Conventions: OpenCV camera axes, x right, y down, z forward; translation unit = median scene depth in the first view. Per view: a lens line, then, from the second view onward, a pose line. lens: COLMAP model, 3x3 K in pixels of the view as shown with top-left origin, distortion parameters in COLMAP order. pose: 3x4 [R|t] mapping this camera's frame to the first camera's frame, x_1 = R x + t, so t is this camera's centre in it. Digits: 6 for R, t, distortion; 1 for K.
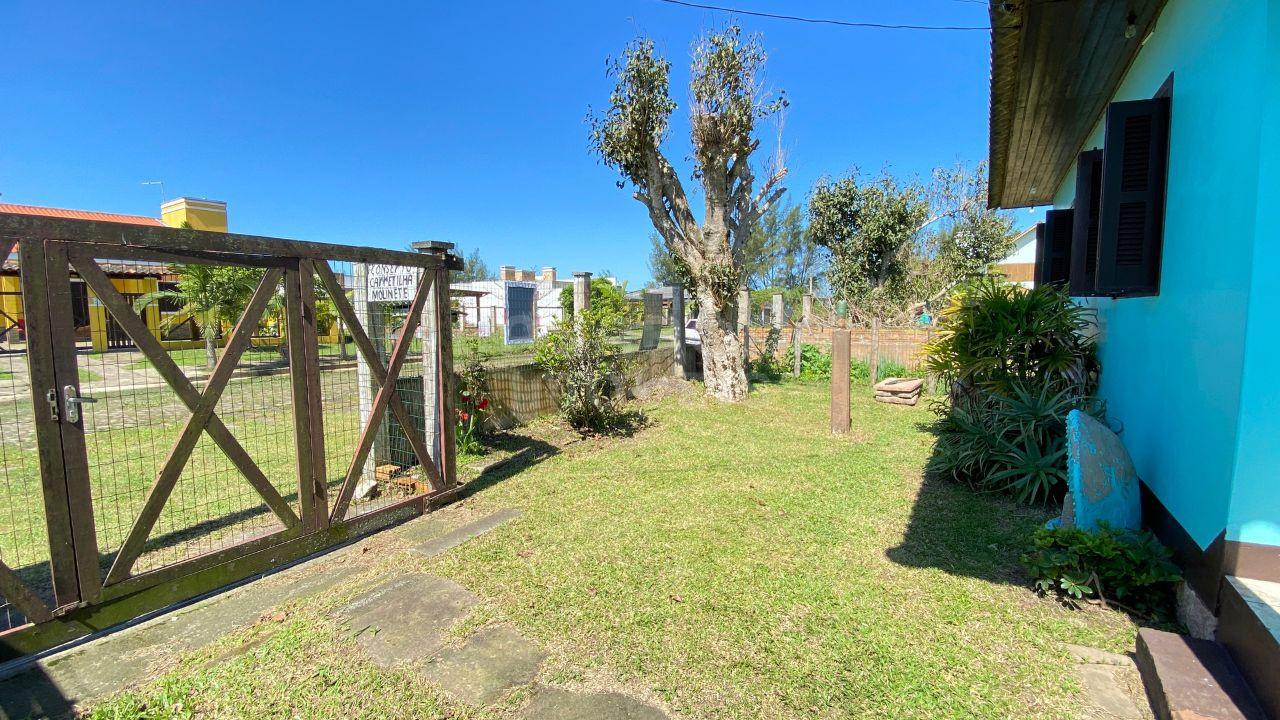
lens RADIAL K [[549.1, 0, 636.7], [0, 549.1, 369.8], [0, 0, 1]] dist [0.037073, -0.001941]
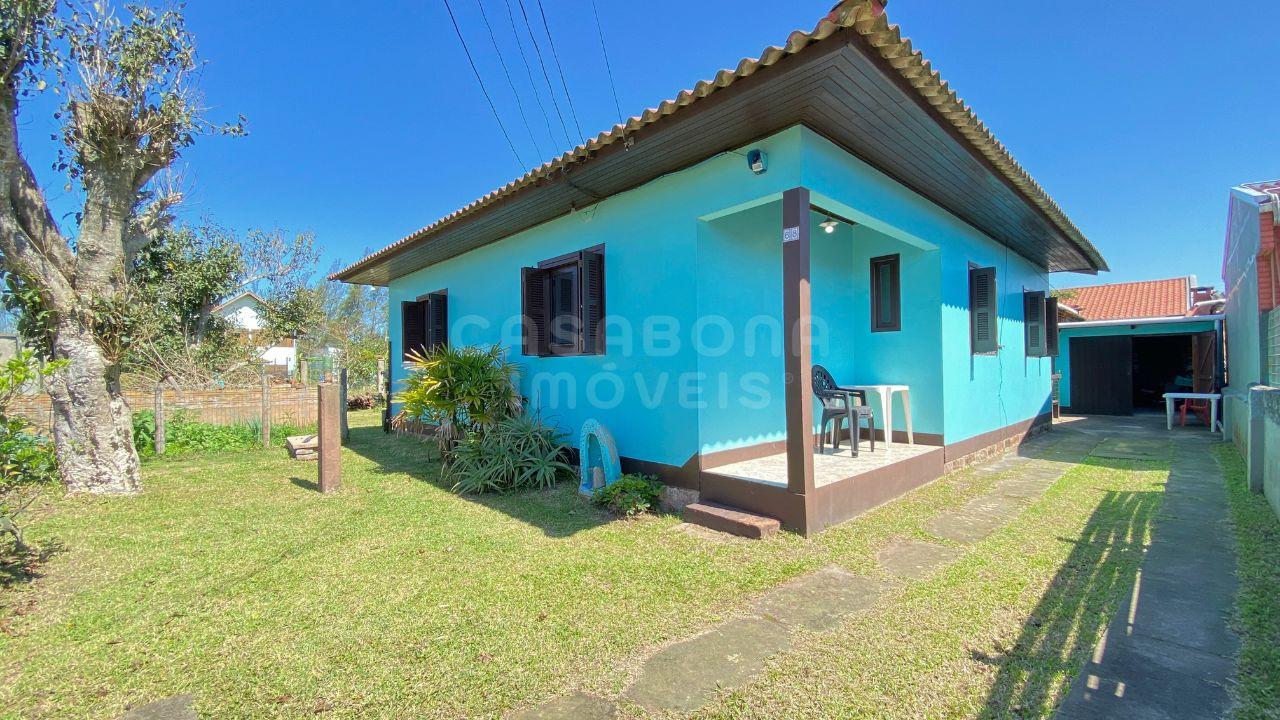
lens RADIAL K [[549.1, 0, 620.8], [0, 549.1, 356.1], [0, 0, 1]] dist [0.037073, -0.001941]
pose [[0.272922, 0.023488, 0.961749, -0.359725], [0.117874, 0.991353, -0.057661, -0.001097], [-0.954787, 0.129103, 0.267794, 0.193481]]
